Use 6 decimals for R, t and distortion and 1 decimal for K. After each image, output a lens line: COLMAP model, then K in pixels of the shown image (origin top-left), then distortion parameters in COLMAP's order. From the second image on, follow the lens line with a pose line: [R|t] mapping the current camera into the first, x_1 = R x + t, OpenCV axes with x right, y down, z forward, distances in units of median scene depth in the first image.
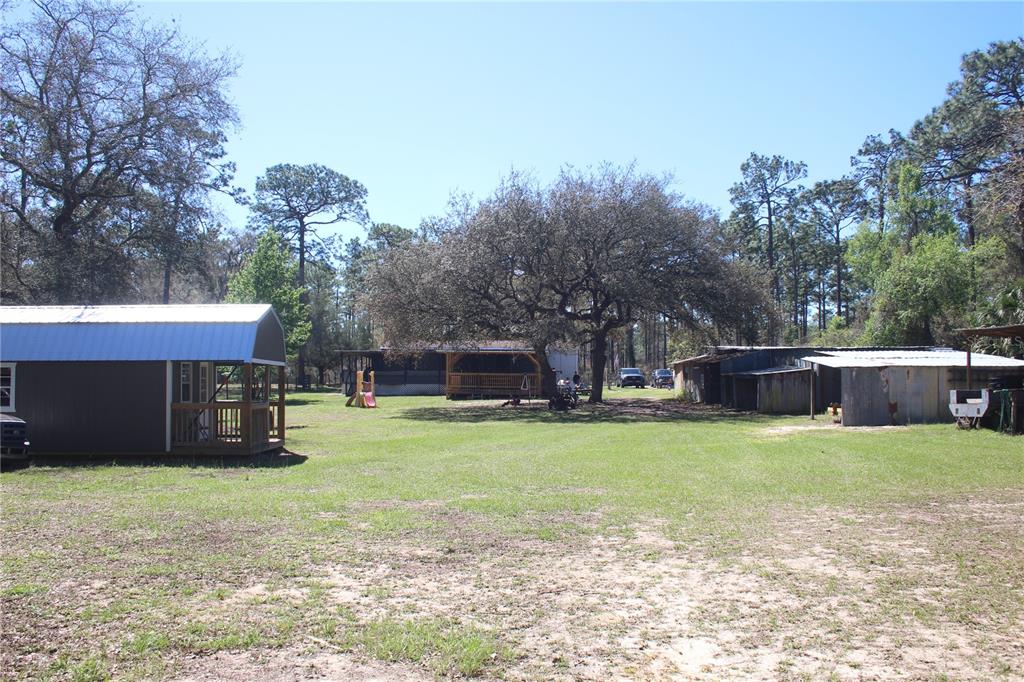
lens RADIAL K [[878.2, 0, 516.3], [0, 878.2, 362.3], [0, 0, 1]] dist [-0.163196, 0.151578]
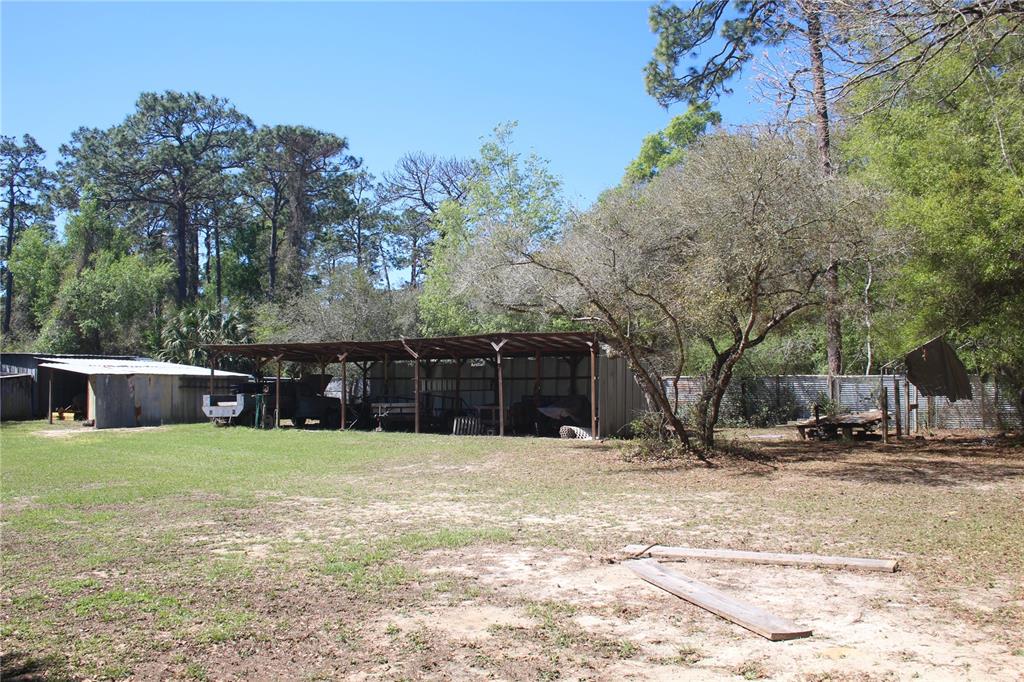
lens RADIAL K [[878.2, 0, 516.3], [0, 878.2, 362.3], [0, 0, 1]] dist [-0.163196, 0.151578]
pose [[0.516200, 0.026326, 0.856064, -0.214181], [-0.019154, 0.999632, -0.019192, 0.001032], [-0.856254, -0.006490, 0.516514, -0.002346]]
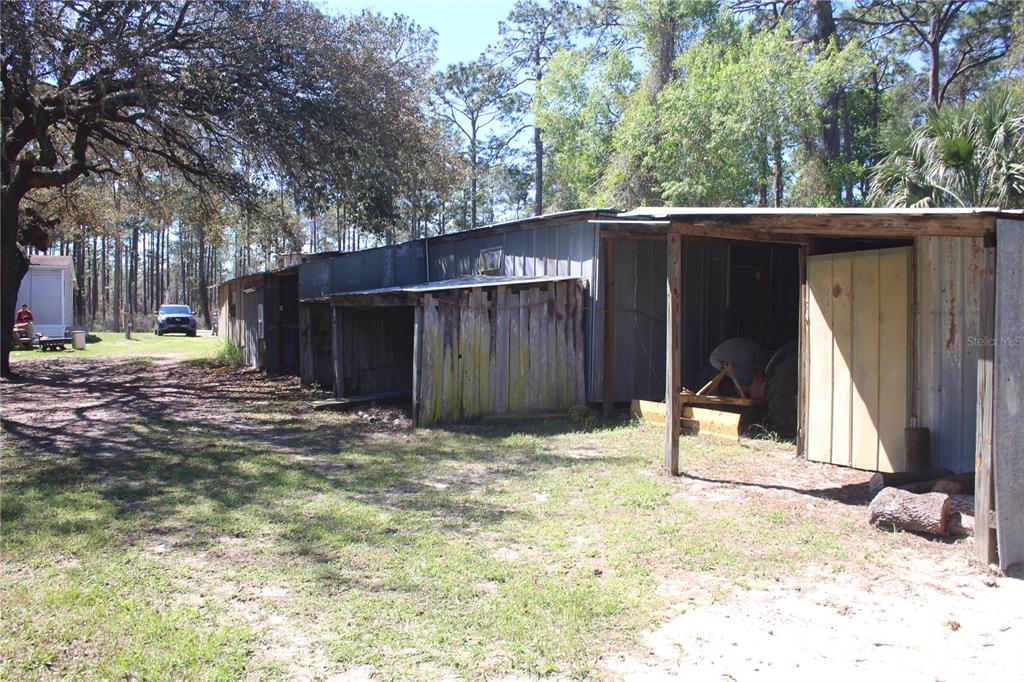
lens RADIAL K [[850.5, 0, 484.4], [0, 850.5, 342.3], [0, 0, 1]] dist [0.009028, 0.005974]
pose [[0.914582, -0.007663, 0.404328, 0.183278], [-0.007615, 0.999317, 0.036163, 0.020326], [-0.404329, -0.036153, 0.913899, 0.727128]]
